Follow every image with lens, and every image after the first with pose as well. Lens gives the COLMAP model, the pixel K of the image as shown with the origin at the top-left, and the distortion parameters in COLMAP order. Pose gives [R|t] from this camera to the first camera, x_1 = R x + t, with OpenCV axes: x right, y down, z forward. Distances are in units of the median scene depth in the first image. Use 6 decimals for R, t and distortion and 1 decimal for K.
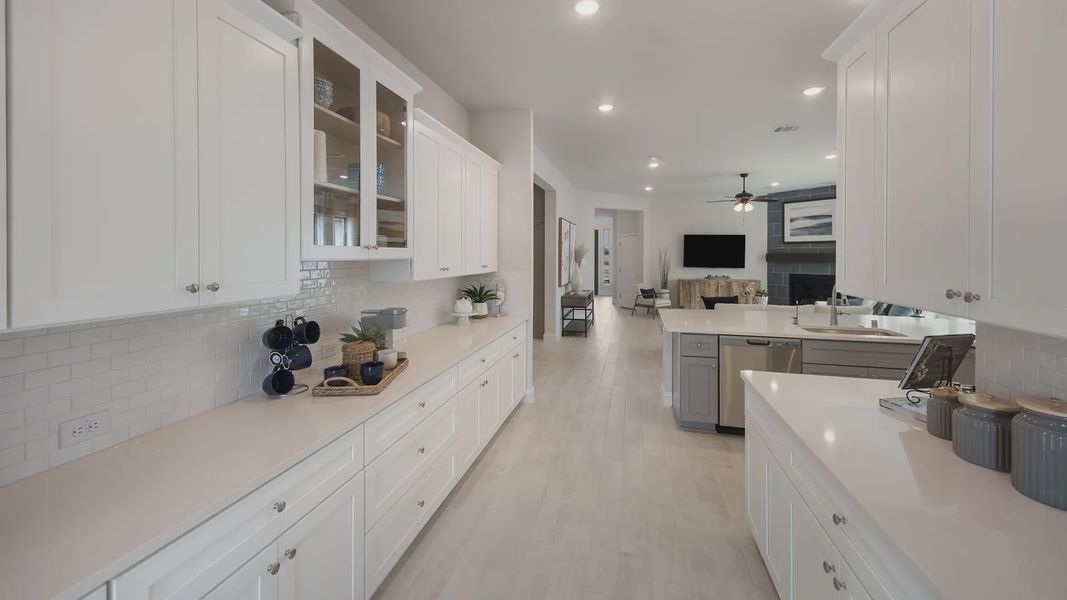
lens RADIAL K [[415.2, 0, 532.6], [0, 415.2, 255.5], [0, 0, 1]] dist [0.016137, -0.001687]
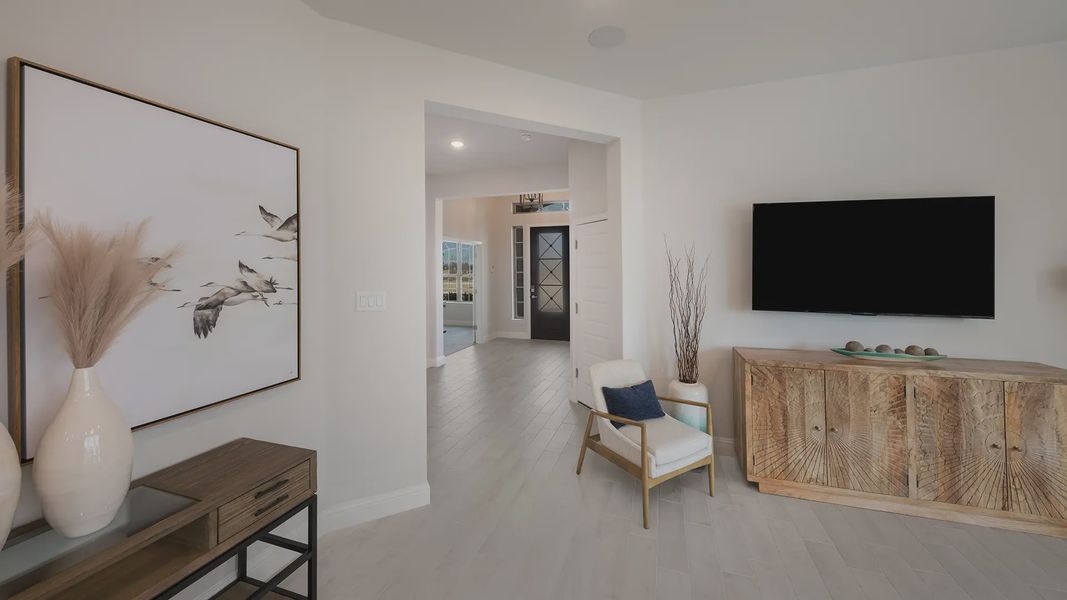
lens RADIAL K [[381.0, 0, 549.3], [0, 381.0, 263.7], [0, 0, 1]] dist [0.015850, -0.001580]
pose [[0.997339, -0.008323, -0.072422, 0.244422], [0.007692, 0.999930, -0.008995, -0.004969], [0.072492, 0.008414, 0.997334, 0.737309]]
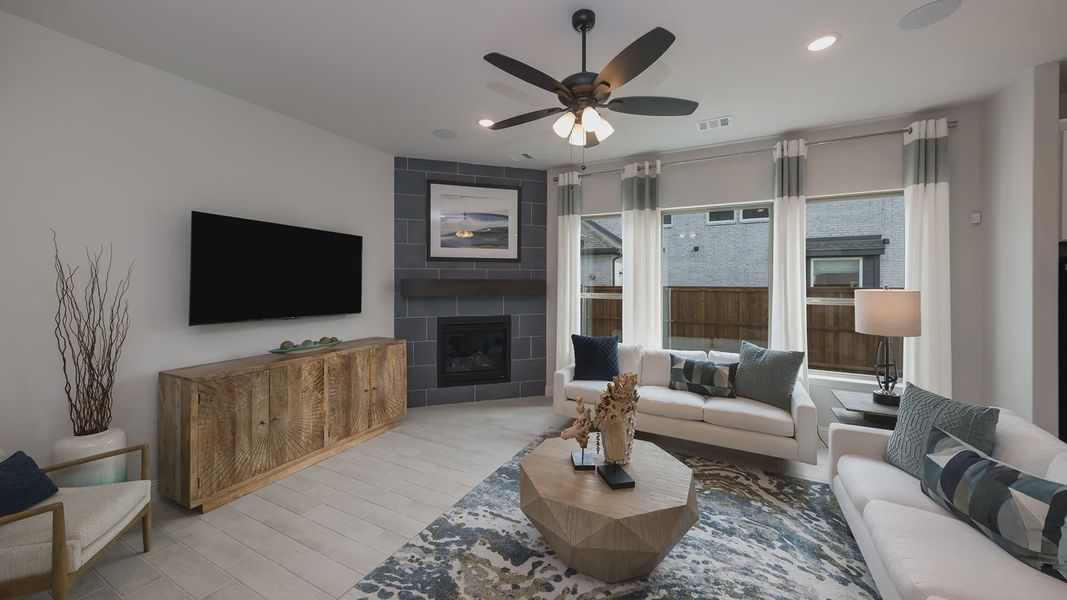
lens RADIAL K [[381.0, 0, 530.6], [0, 381.0, 278.9], [0, 0, 1]] dist [0.015850, -0.001580]
pose [[0.252956, 0.006171, 0.967458, 0.176880], [-0.005295, 0.999974, -0.004994, -0.003879], [-0.967463, -0.003859, 0.252982, 0.739907]]
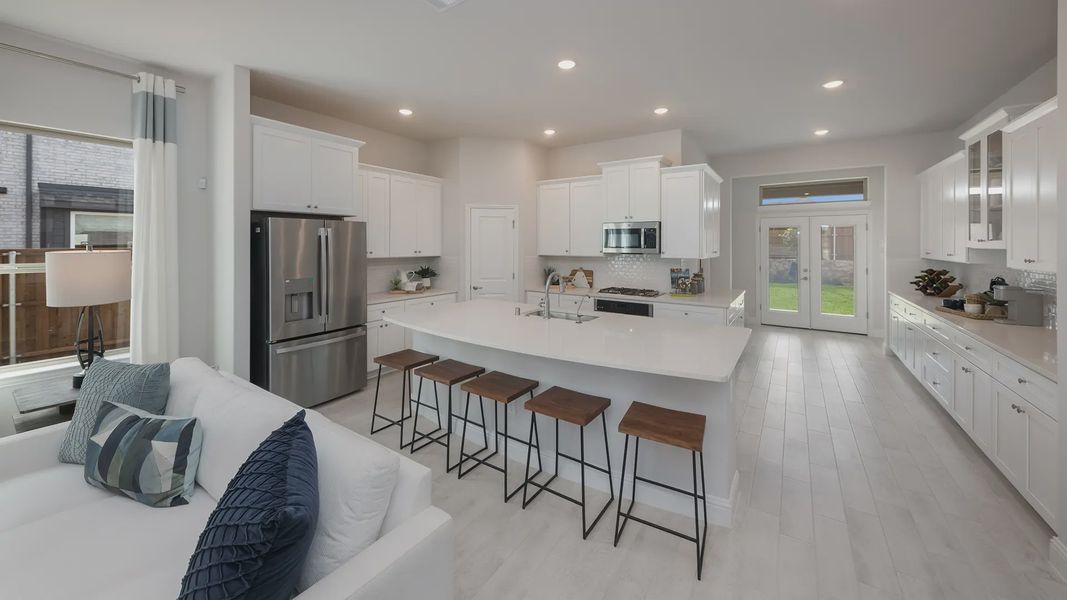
lens RADIAL K [[381.0, 0, 539.7], [0, 381.0, 241.4], [0, 0, 1]] dist [0.015850, -0.001580]
pose [[-0.936366, -0.000512, 0.351025, 0.170588], [-0.001418, 0.999996, -0.002325, -0.004433], [-0.351023, -0.002675, -0.936363, 0.688493]]
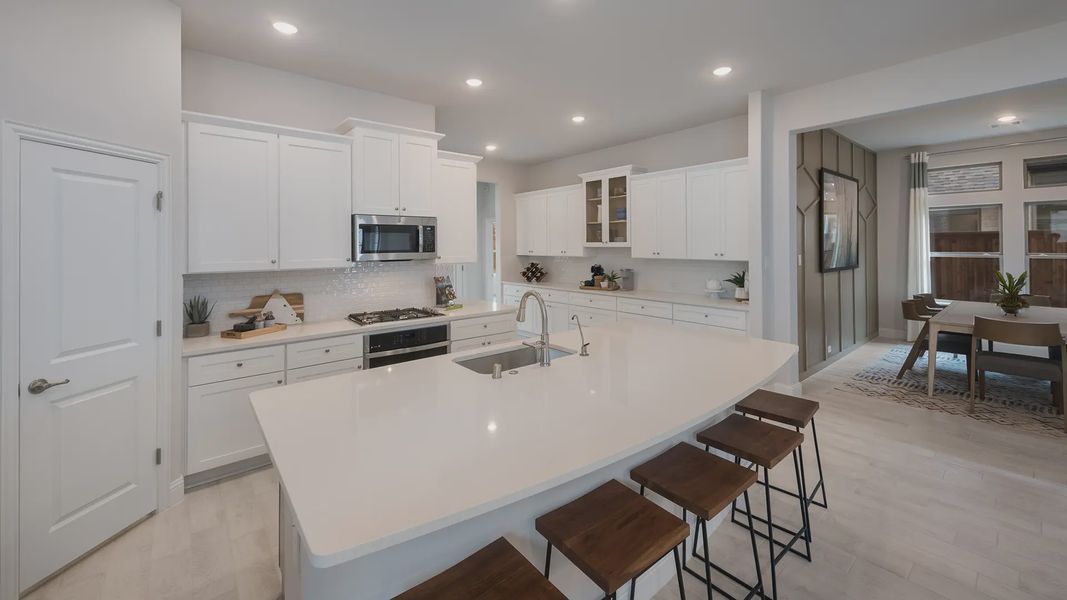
lens RADIAL K [[415.2, 0, 539.0], [0, 415.2, 242.2], [0, 0, 1]] dist [0.016137, -0.001687]
pose [[-0.599367, -0.000302, -0.800474, 0.455747], [0.003635, 0.999989, -0.003099, -0.004900], [0.800466, -0.004767, -0.599359, 0.518814]]
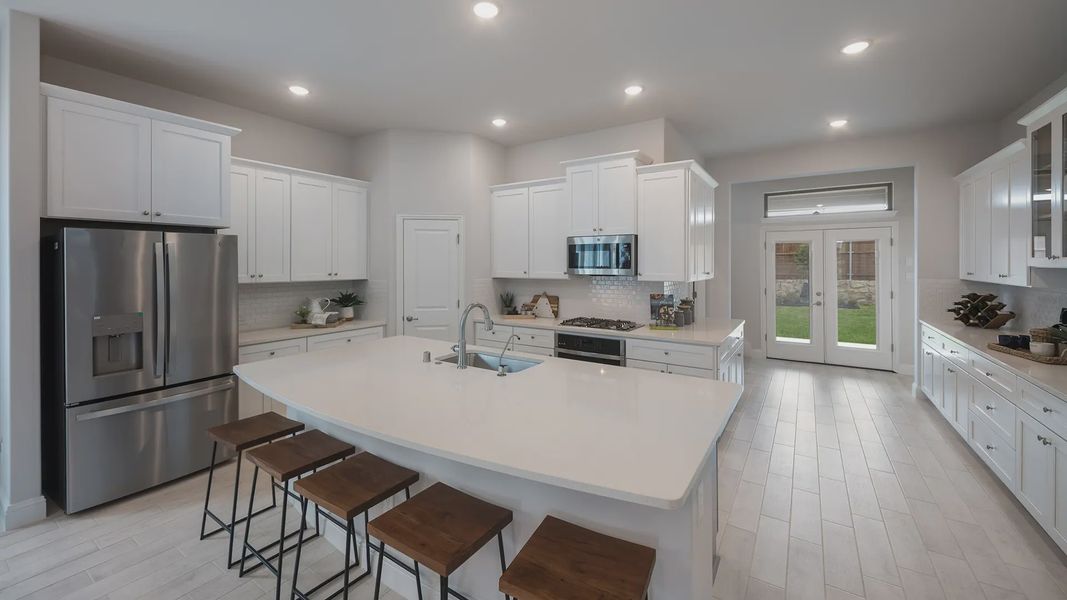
lens RADIAL K [[415.2, 0, 538.5], [0, 415.2, 262.9], [0, 0, 1]] dist [0.016137, -0.001687]
pose [[-0.941533, 0.001032, 0.336918, 0.150456], [0.002299, 0.999992, 0.003362, -0.004416], [-0.336912, 0.003940, -0.941528, 0.609364]]
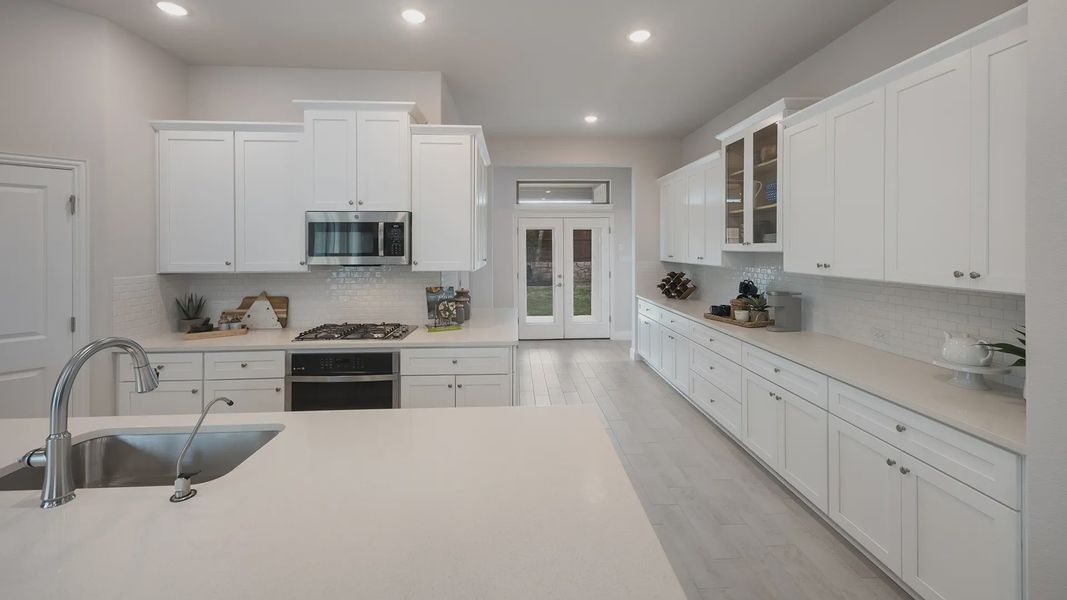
lens RADIAL K [[415.2, 0, 536.3], [0, 415.2, 247.3], [0, 0, 1]] dist [0.016137, -0.001687]
pose [[-0.961429, 0.001885, -0.275046, 0.191700], [0.001029, 0.999994, 0.003255, -0.004507], [0.275050, 0.002846, -0.961426, 0.525135]]
